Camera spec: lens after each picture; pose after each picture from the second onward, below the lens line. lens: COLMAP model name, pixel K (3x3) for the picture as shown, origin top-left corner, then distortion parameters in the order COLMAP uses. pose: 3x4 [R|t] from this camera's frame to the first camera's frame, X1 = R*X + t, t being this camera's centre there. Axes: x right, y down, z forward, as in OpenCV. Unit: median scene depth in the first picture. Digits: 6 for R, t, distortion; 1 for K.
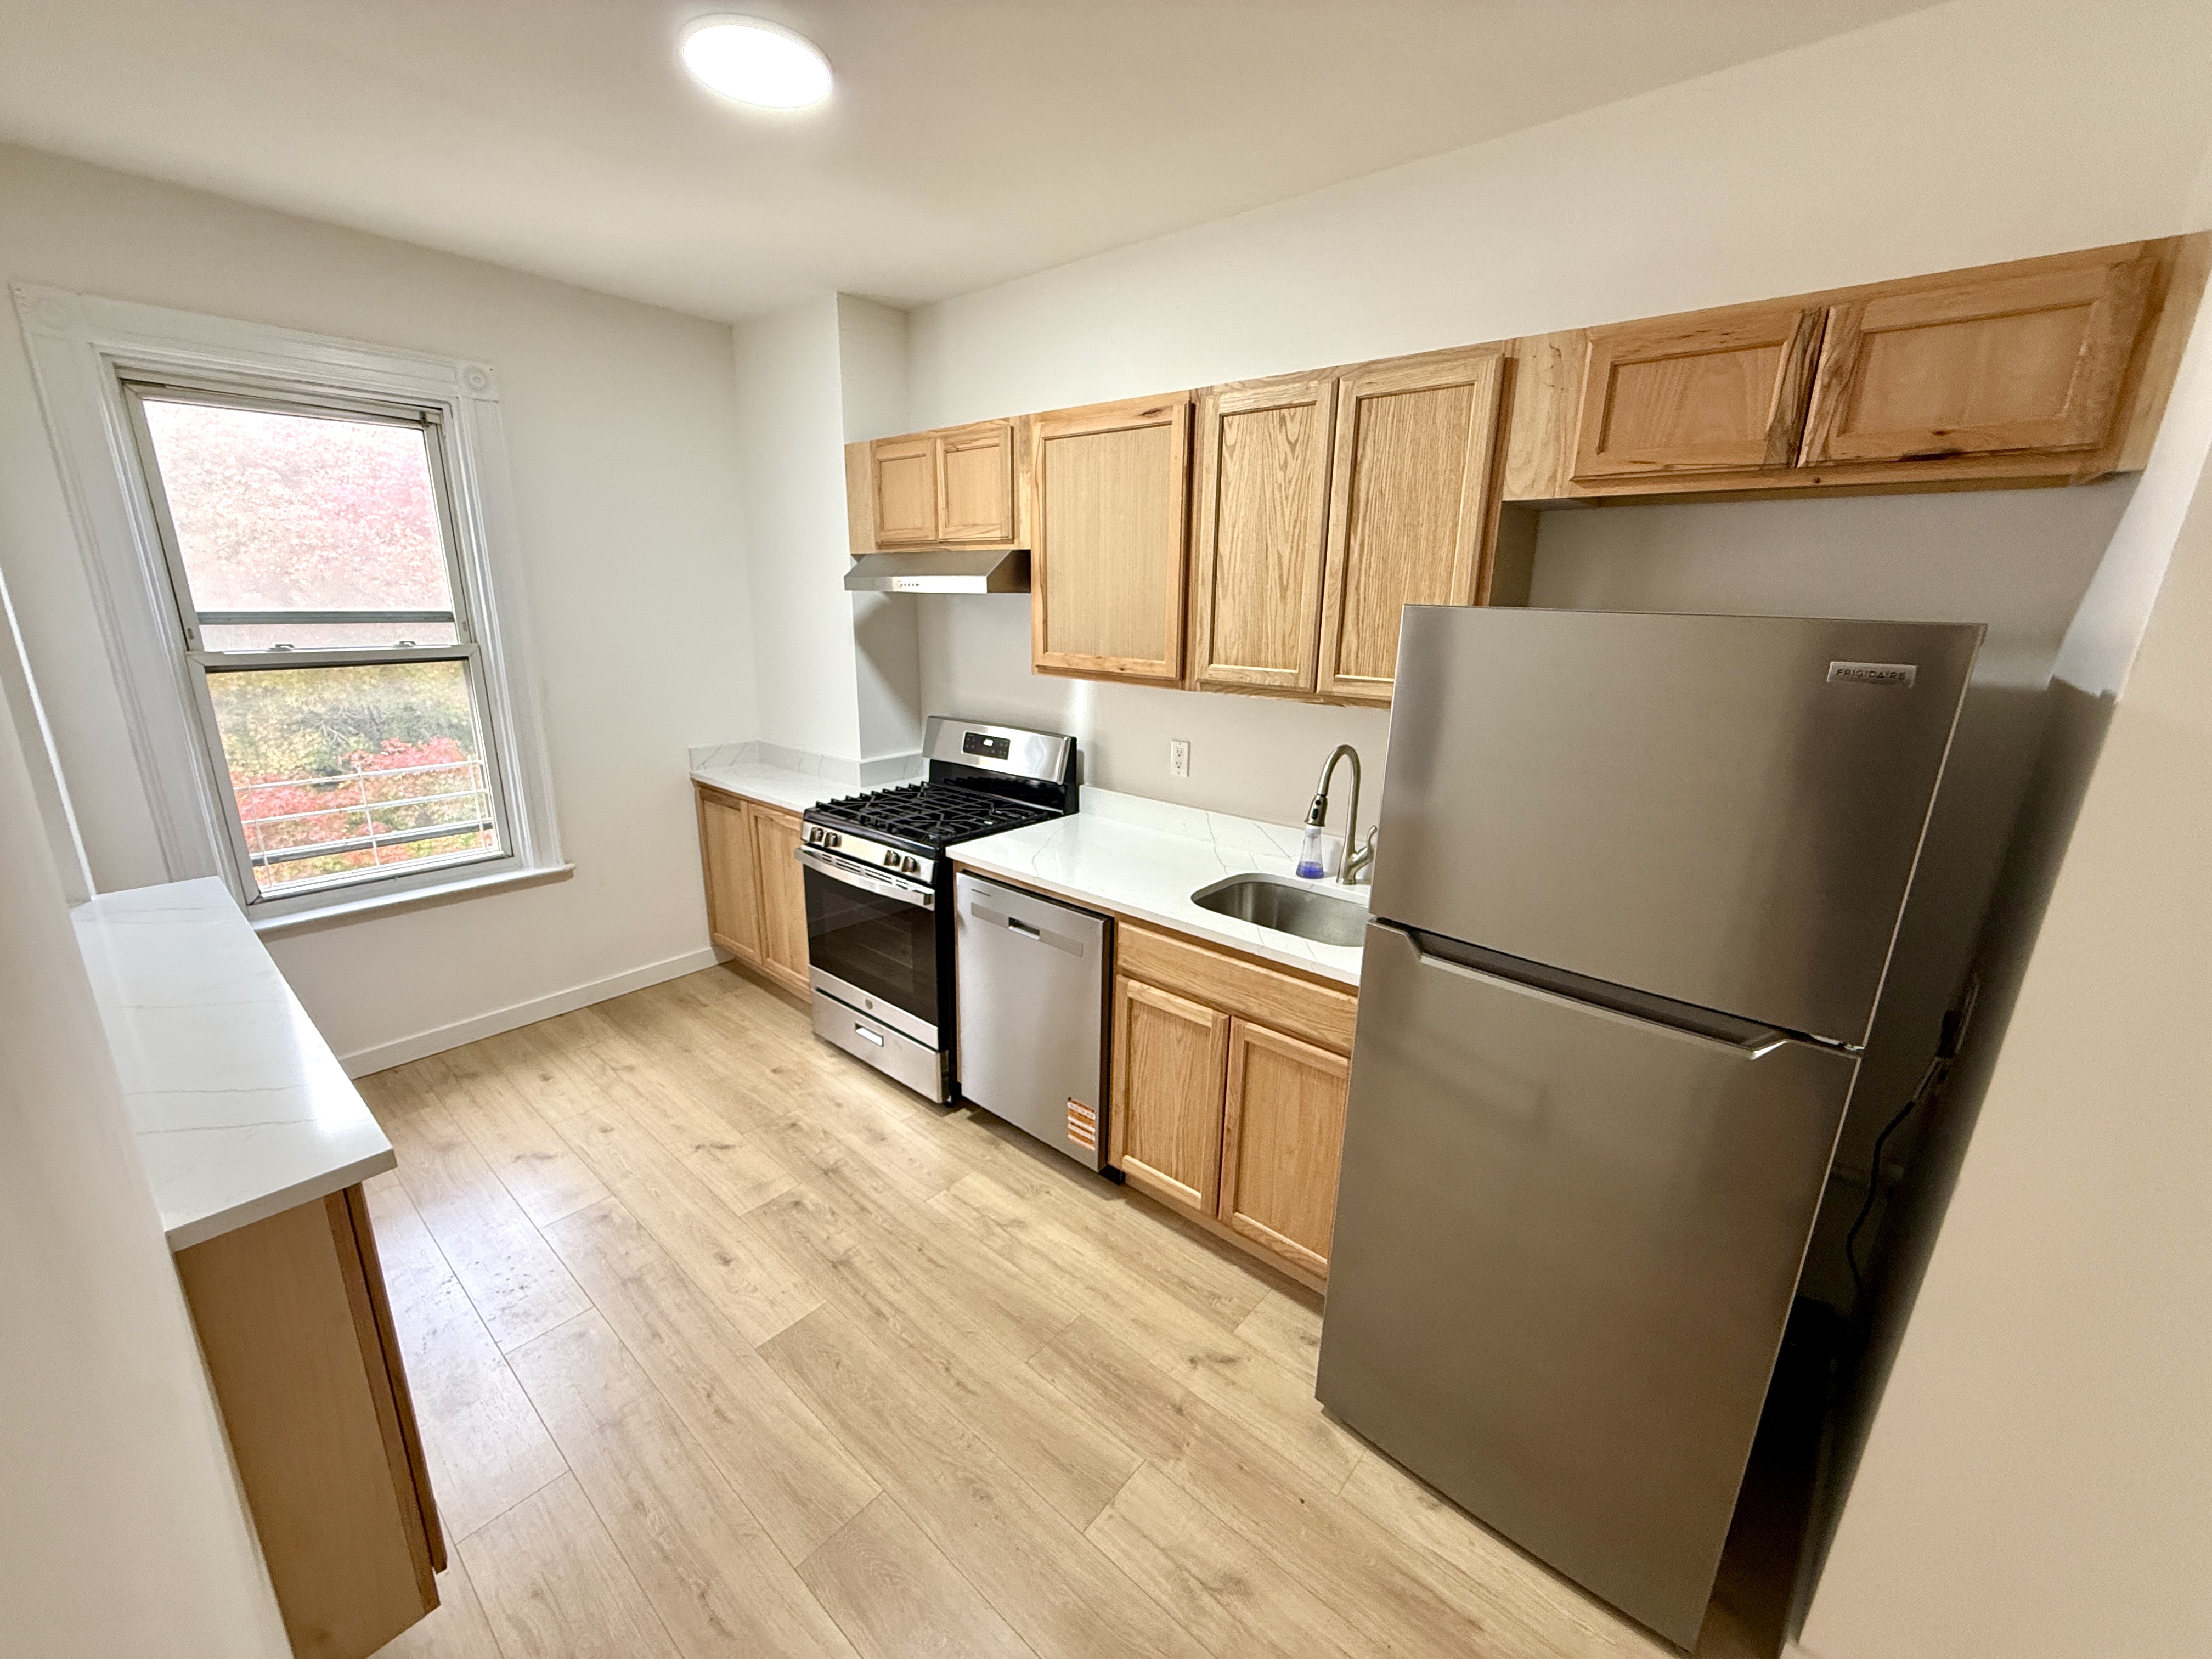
lens RADIAL K [[877.3, 0, 1104.4], [0, 877.3, 824.7], [0, 0, 1]] dist [-0.001424, -0.000255]
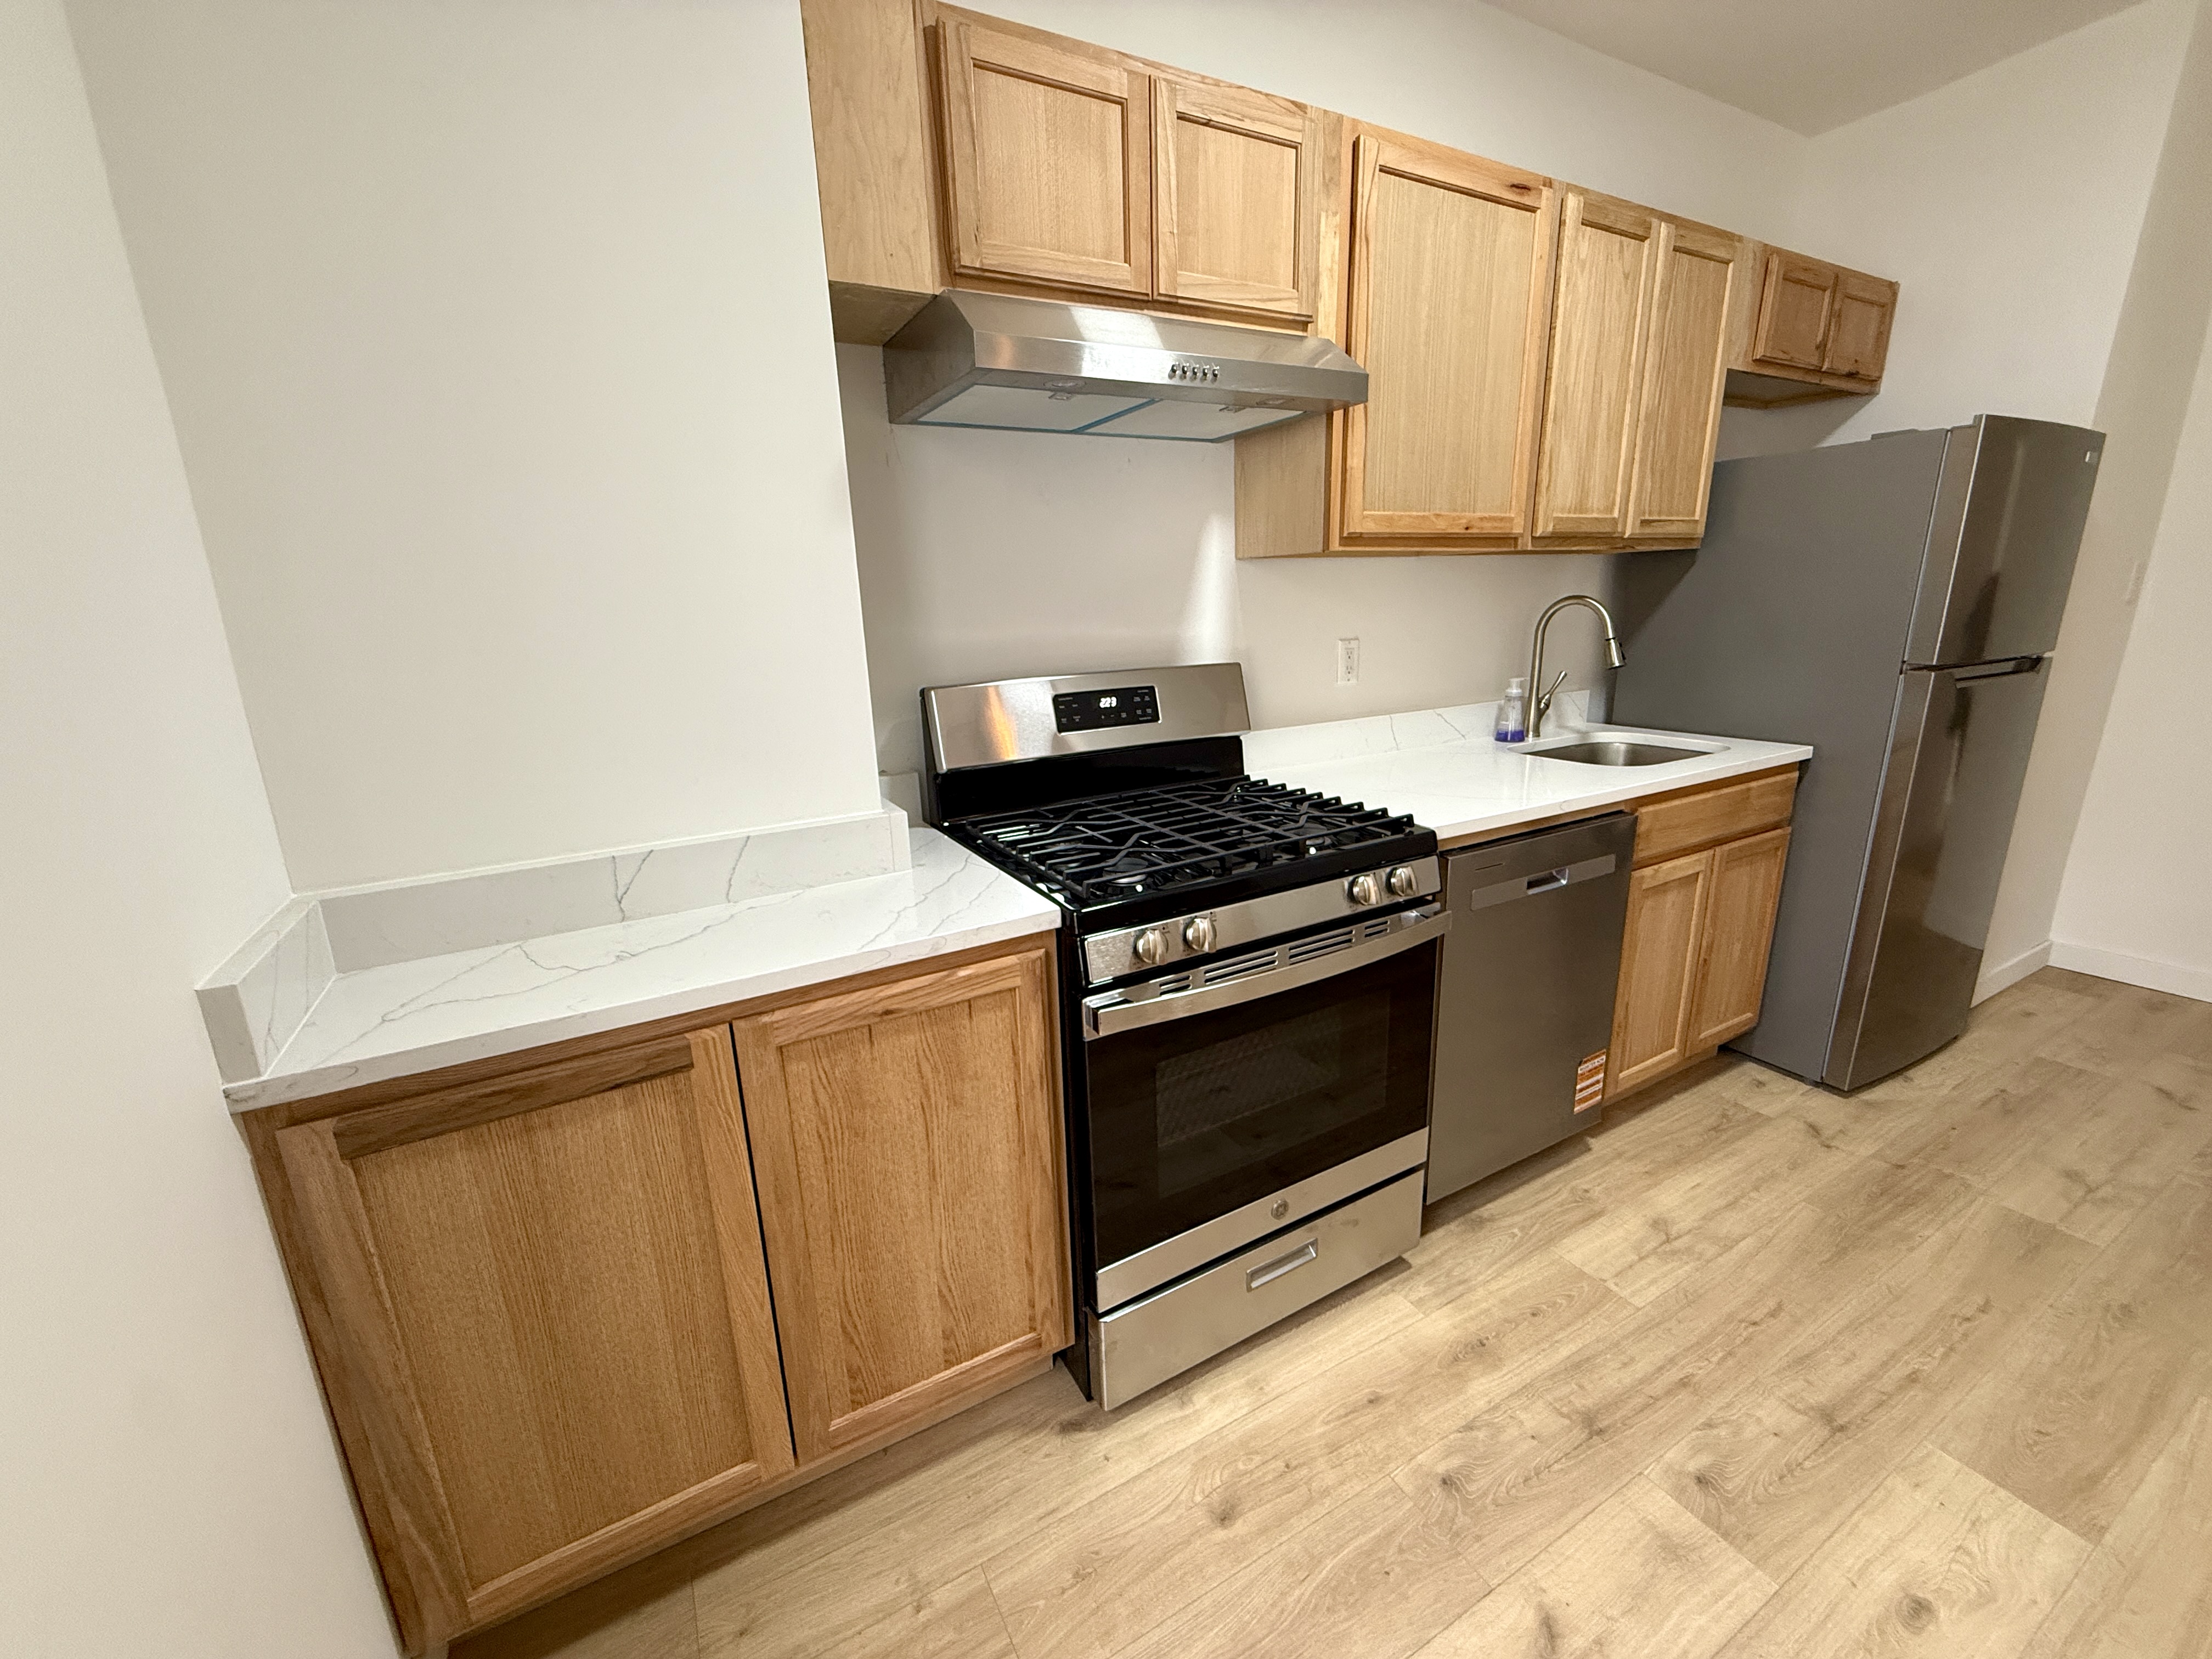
lens RADIAL K [[877.3, 0, 1104.4], [0, 877.3, 824.7], [0, 0, 1]] dist [-0.001424, -0.000255]
pose [[0.354982, -0.264636, 0.896636, -0.931354], [0.277901, 0.945614, 0.169070, -0.162956], [-0.892613, 0.189159, 0.409219, 1.111842]]
